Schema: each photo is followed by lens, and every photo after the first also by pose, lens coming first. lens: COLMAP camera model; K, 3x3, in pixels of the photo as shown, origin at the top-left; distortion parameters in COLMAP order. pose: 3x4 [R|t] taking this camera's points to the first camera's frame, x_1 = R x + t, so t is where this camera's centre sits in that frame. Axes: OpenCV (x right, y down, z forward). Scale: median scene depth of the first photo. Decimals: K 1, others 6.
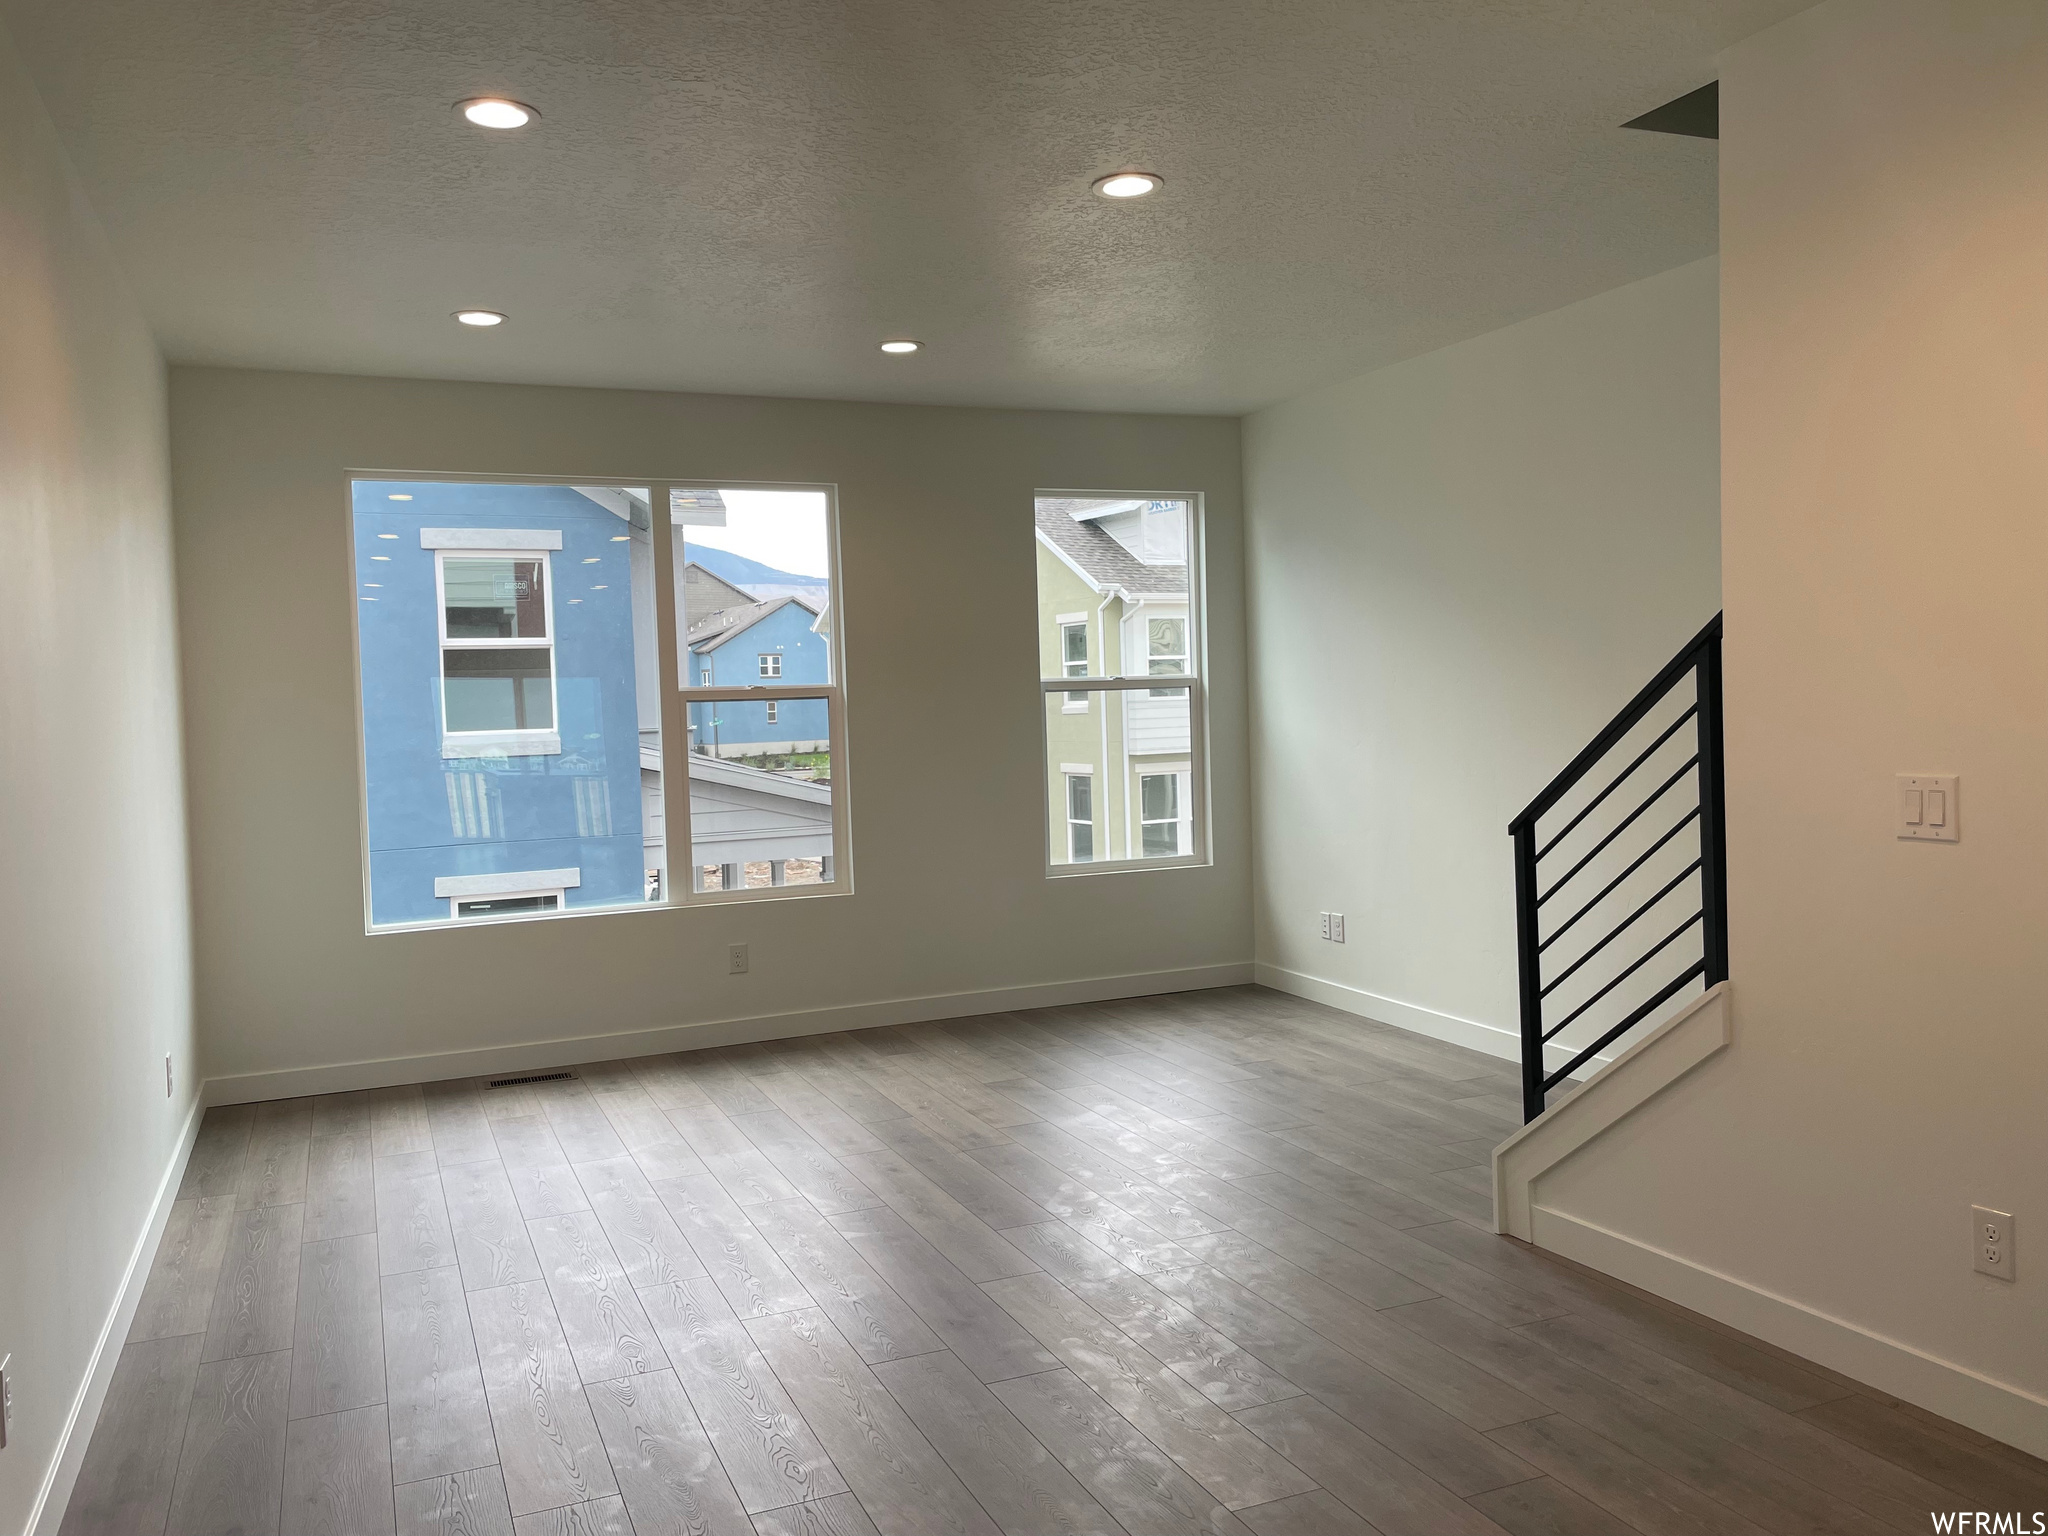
lens RADIAL K [[1552.6, 0, 1024.0], [0, 1552.6, 768.0], [0, 0, 1]] dist [0.002214, 0.001313]
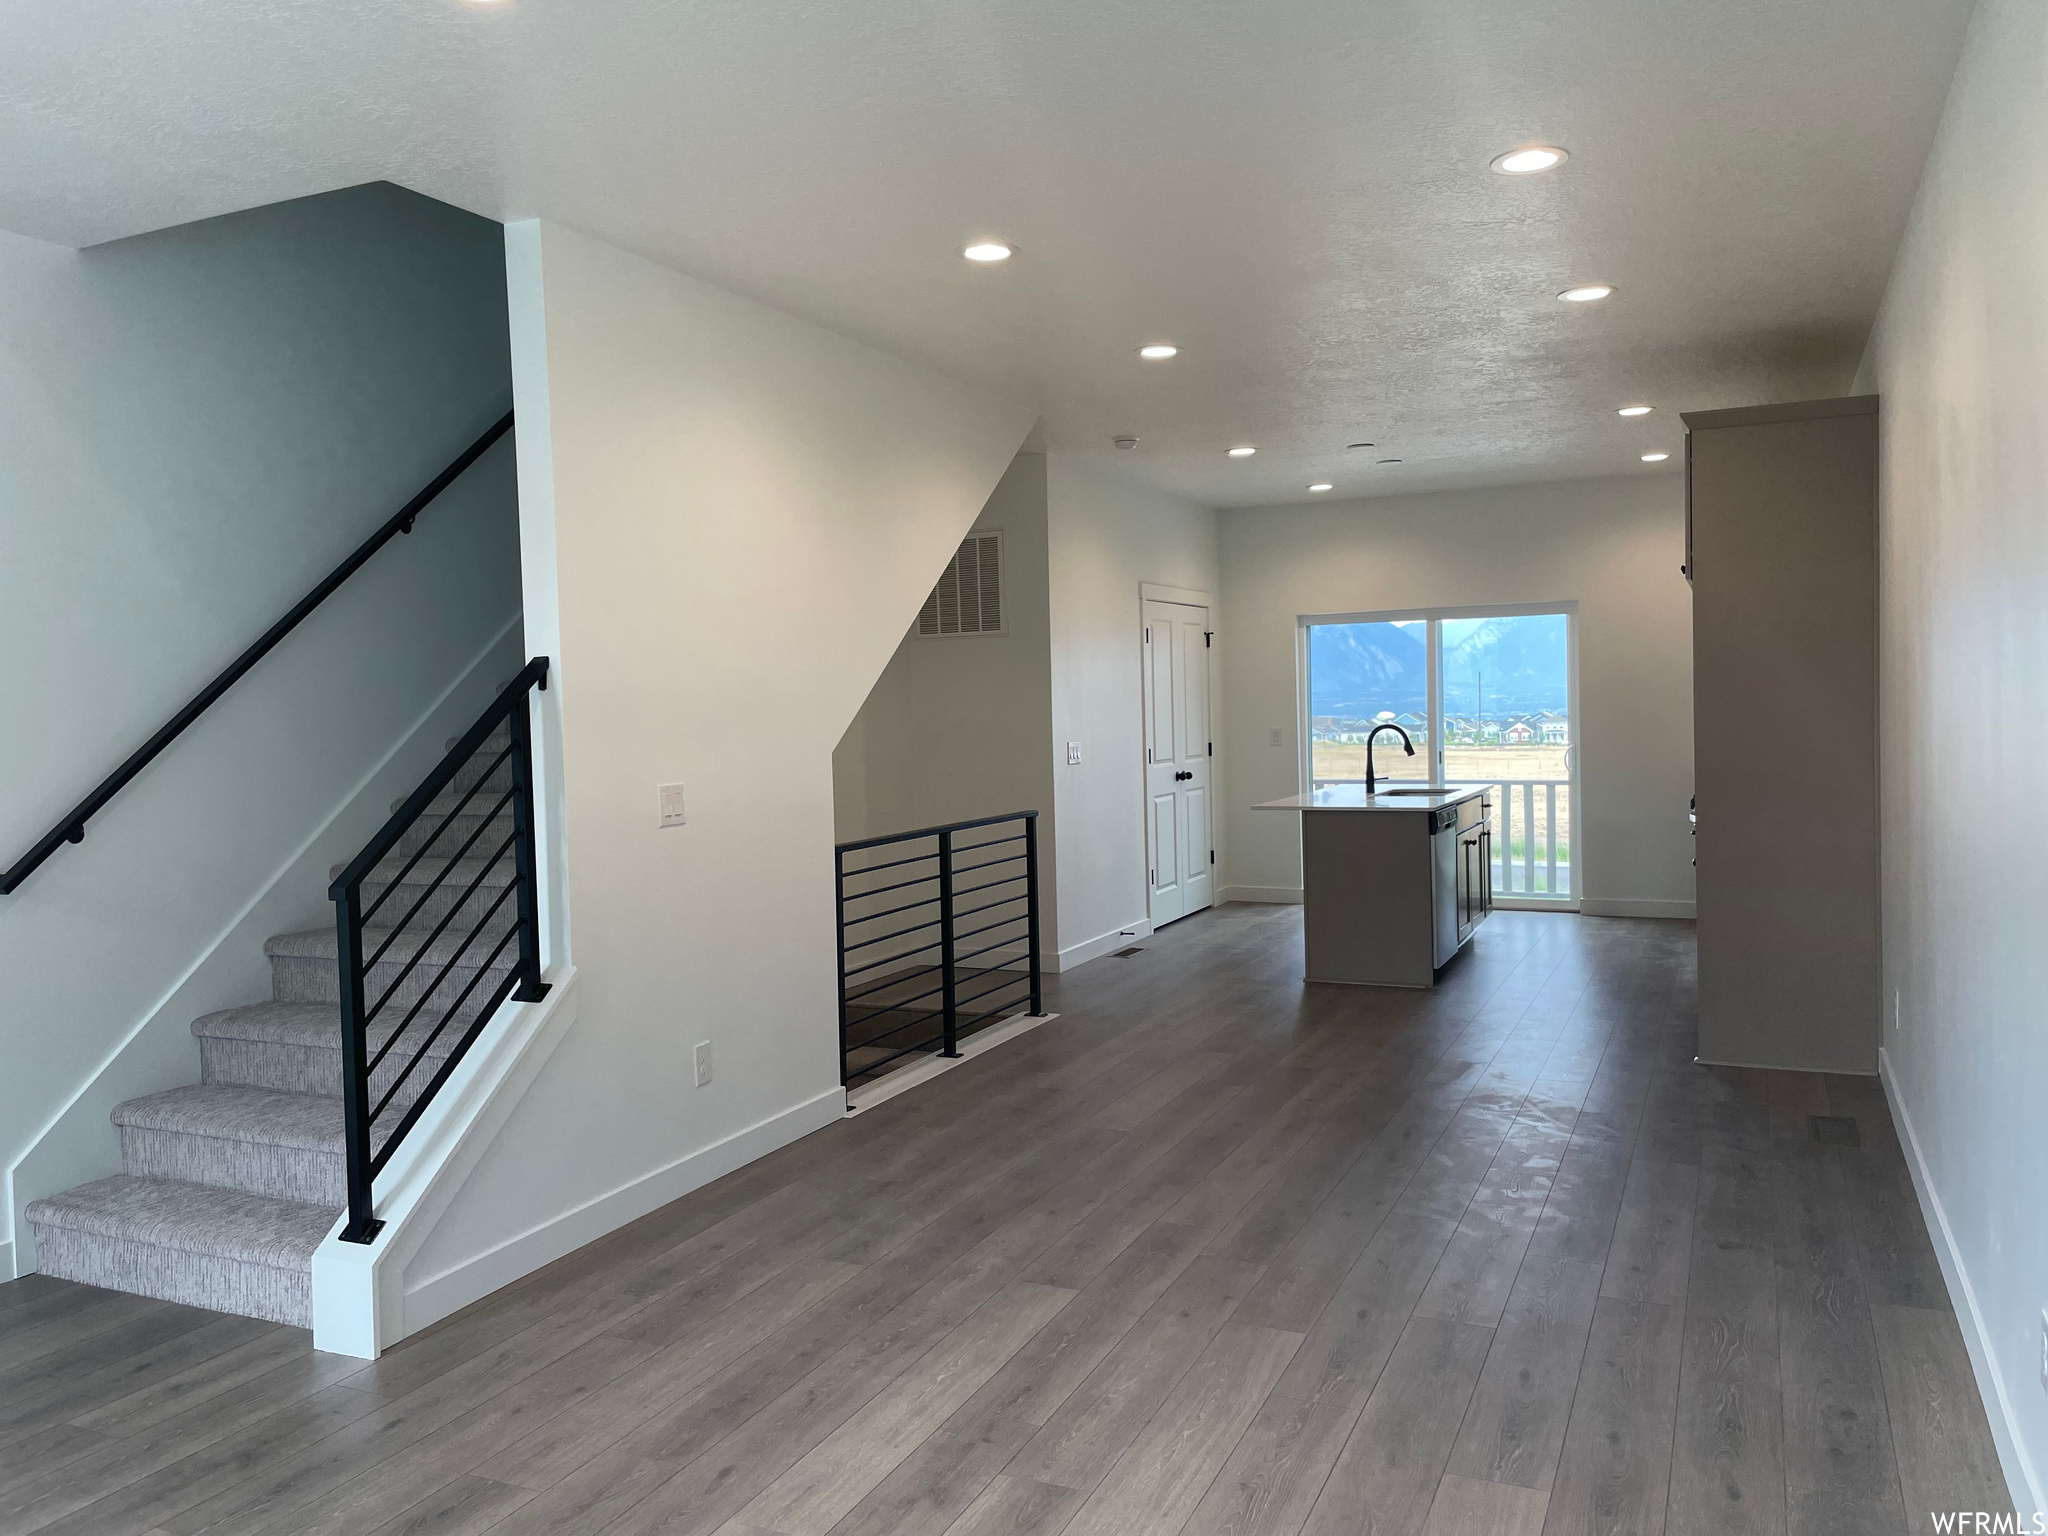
lens RADIAL K [[1552.6, 0, 1024.0], [0, 1552.6, 768.0], [0, 0, 1]] dist [0.002214, 0.001313]
pose [[-0.664885, 0.016380, 0.746766, -0.700080], [0.077784, 0.995842, 0.047412, -0.049551], [-0.742885, 0.089610, -0.663394, 1.512122]]
